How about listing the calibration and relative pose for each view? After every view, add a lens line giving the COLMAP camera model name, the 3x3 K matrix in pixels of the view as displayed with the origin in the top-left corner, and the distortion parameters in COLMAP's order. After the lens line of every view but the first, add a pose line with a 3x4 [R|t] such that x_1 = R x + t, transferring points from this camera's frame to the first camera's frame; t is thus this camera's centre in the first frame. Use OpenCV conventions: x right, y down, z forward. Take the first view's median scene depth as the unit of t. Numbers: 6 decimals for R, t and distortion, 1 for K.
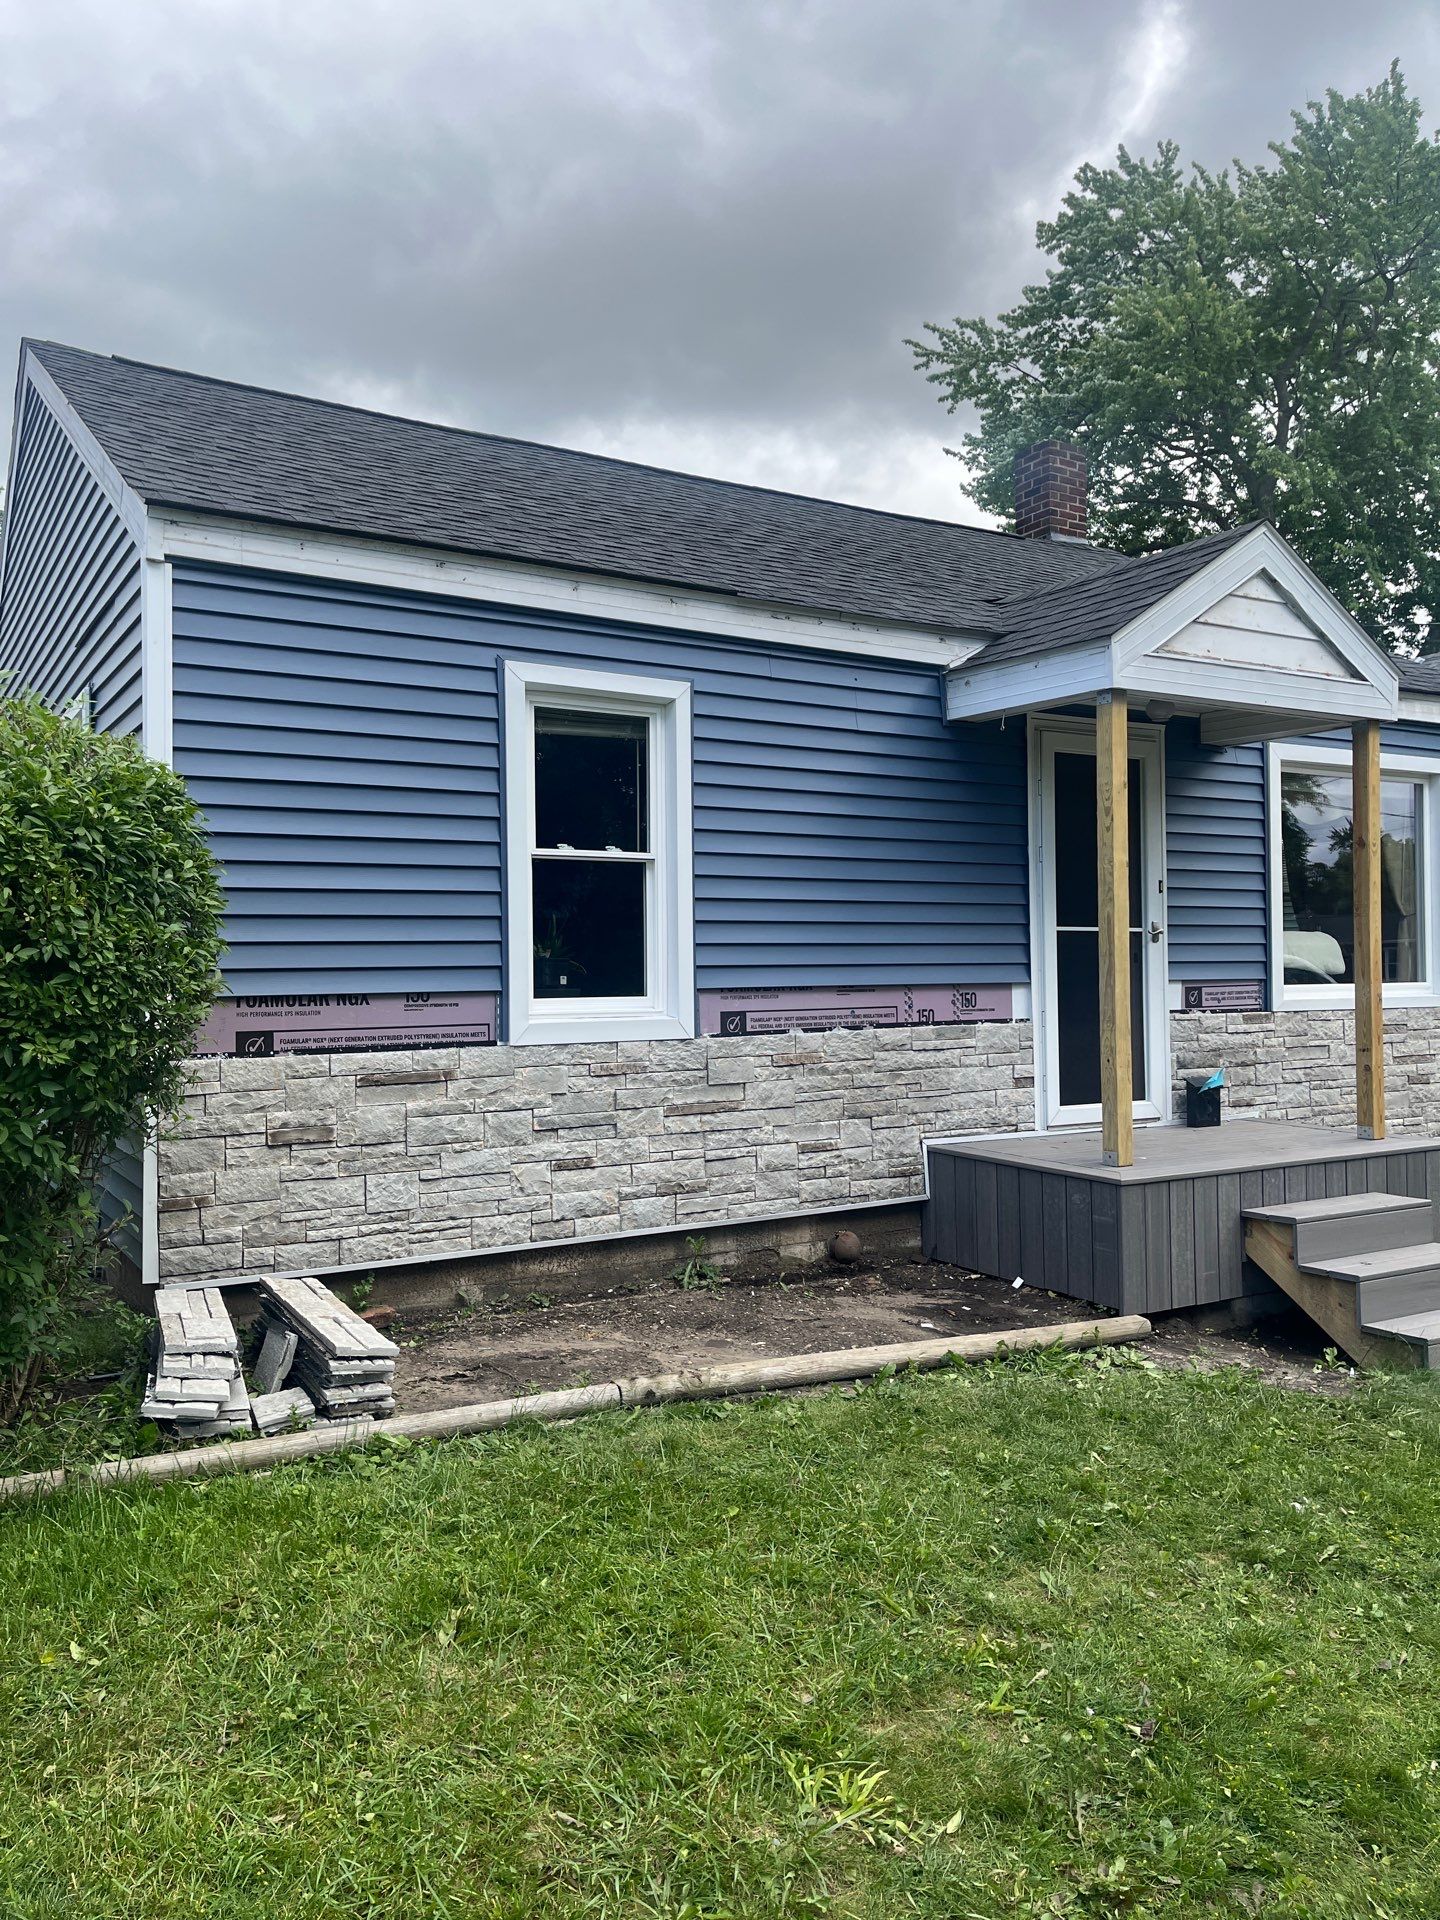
lens RADIAL K [[1433.2, 0, 727.2], [0, 1433.2, 955.0], [0, 0, 1]] dist [0.059734, -0.077021]
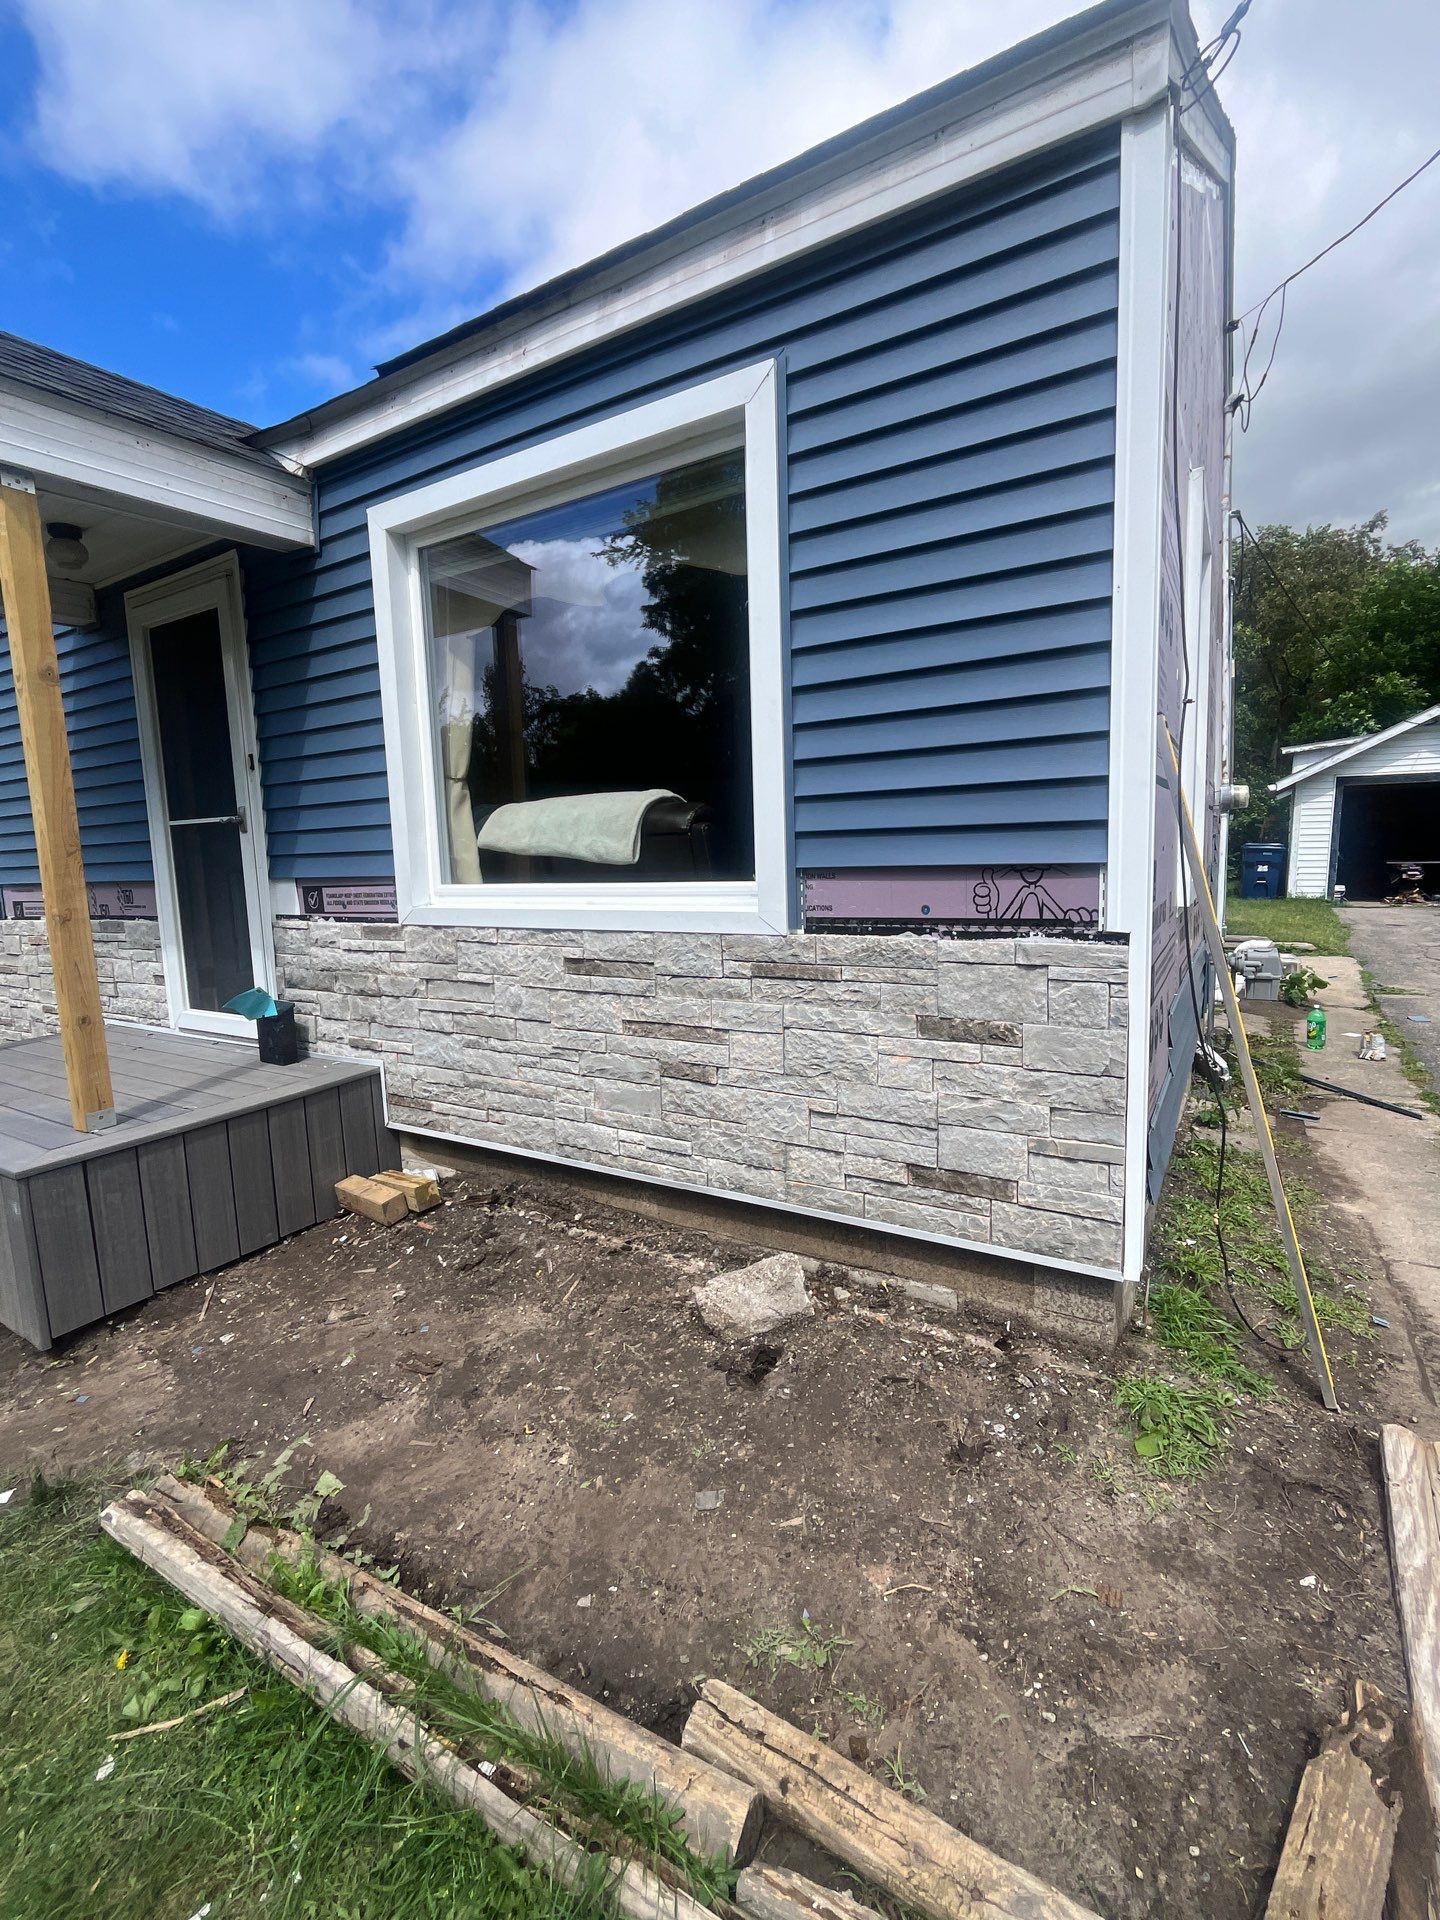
lens RADIAL K [[869.8, 0, 708.3], [0, 869.8, 957.2], [0, 0, 1]] dist [0.001544, -0.001268]
pose [[0.453260, 0.106517, -0.884991, 1.053075], [0.043836, 0.988970, 0.141483, 0.003409], [0.890300, -0.102923, 0.443591, 1.225892]]
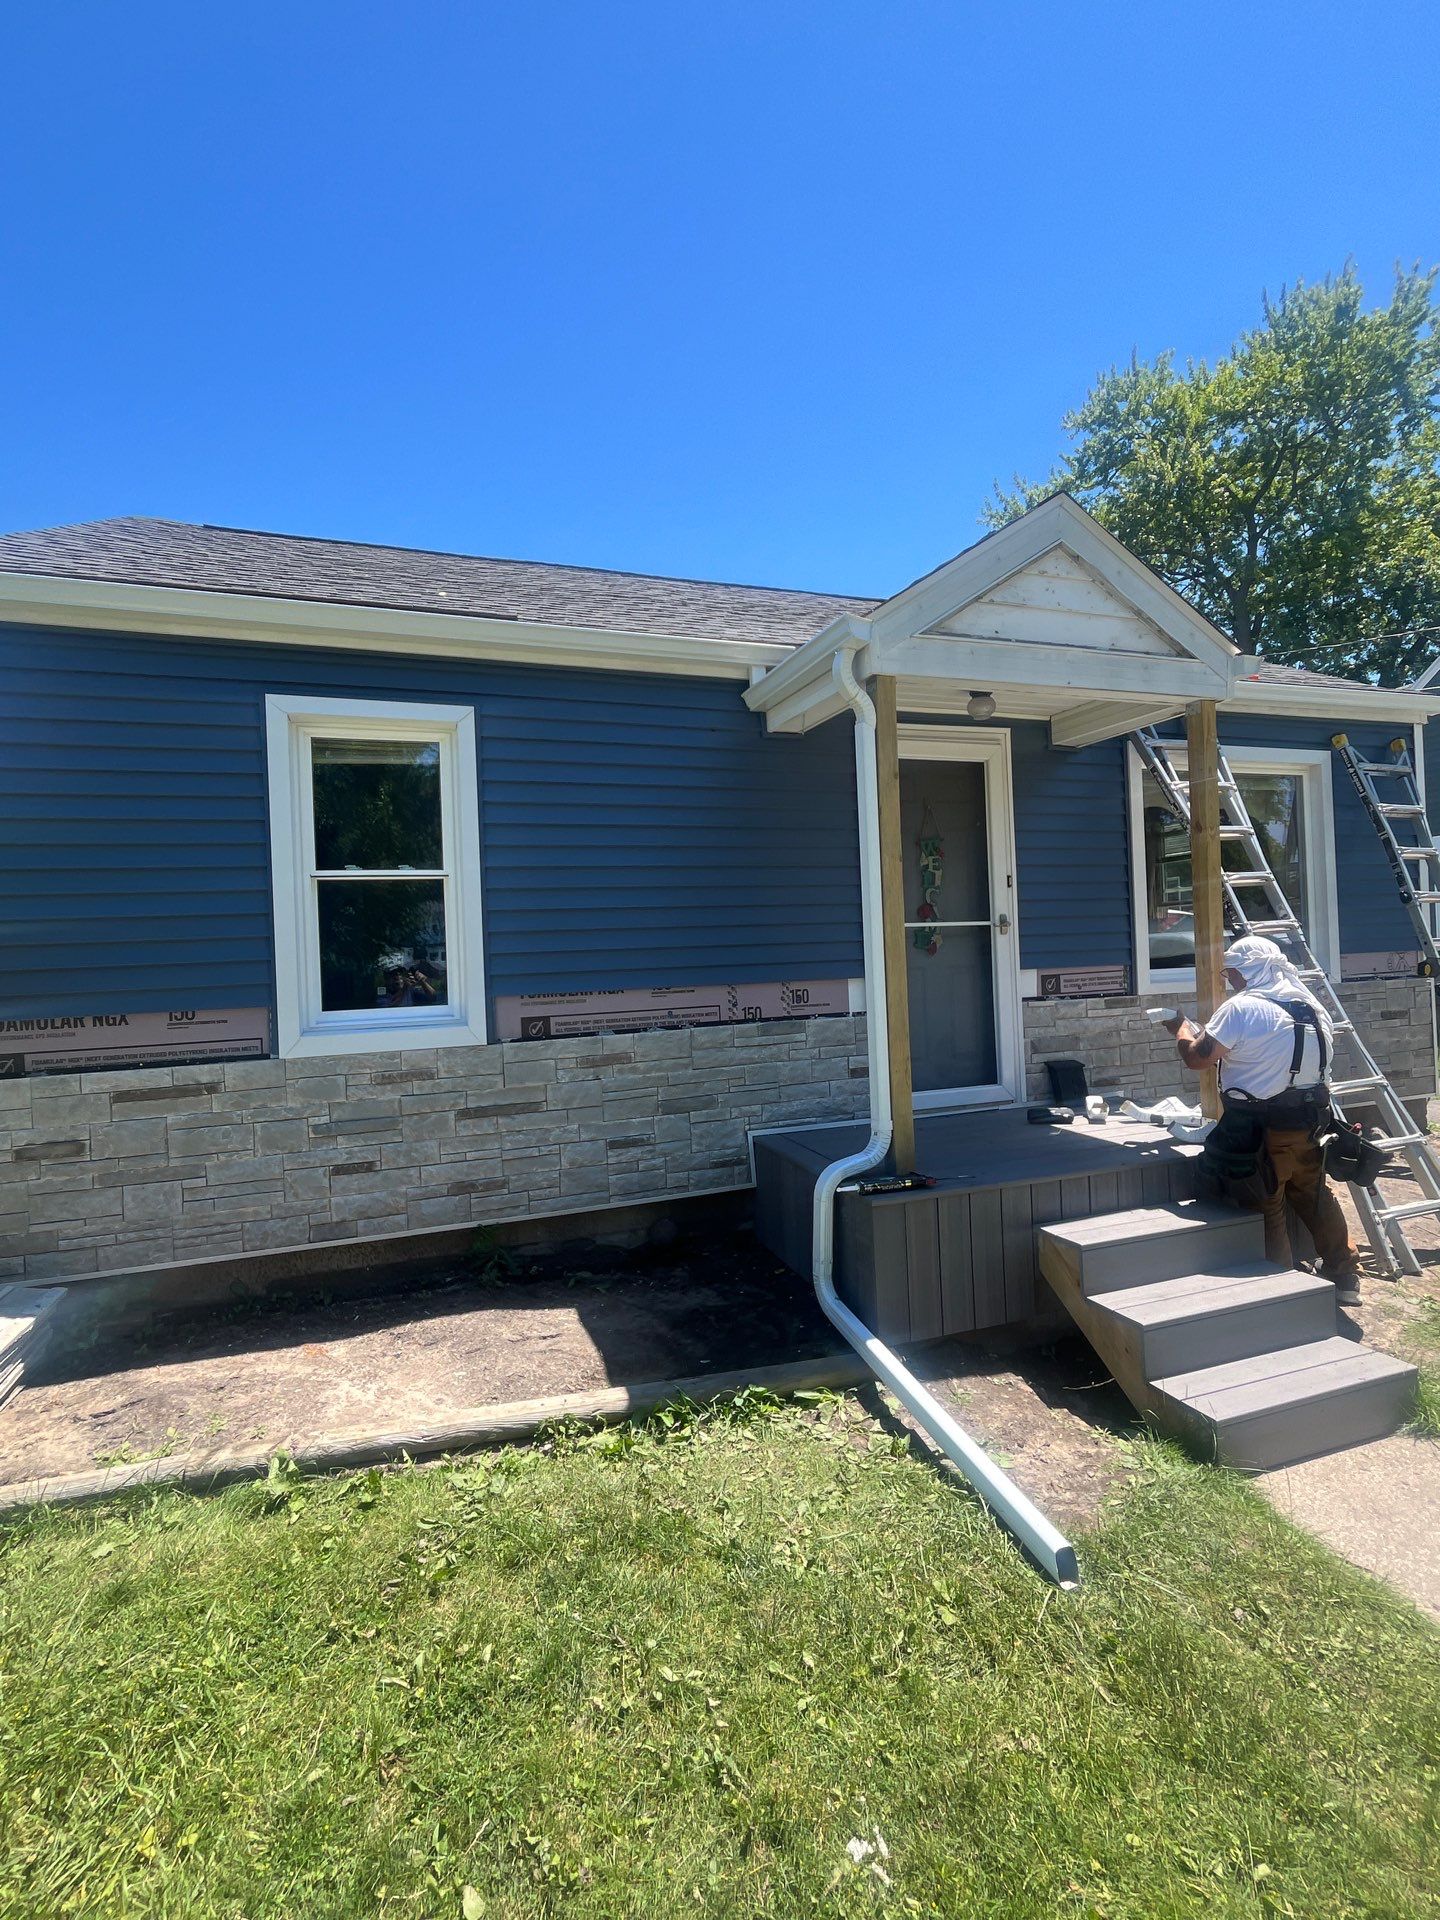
lens RADIAL K [[869.8, 0, 726.2], [0, 869.8, 956.0], [0, 0, 1]] dist [0.001544, -0.001268]
pose [[0.977856, -0.026936, -0.207538, 0.279738], [0.030706, 0.999416, 0.014966, -0.011199], [0.207014, -0.021008, 0.978112, 0.407163]]
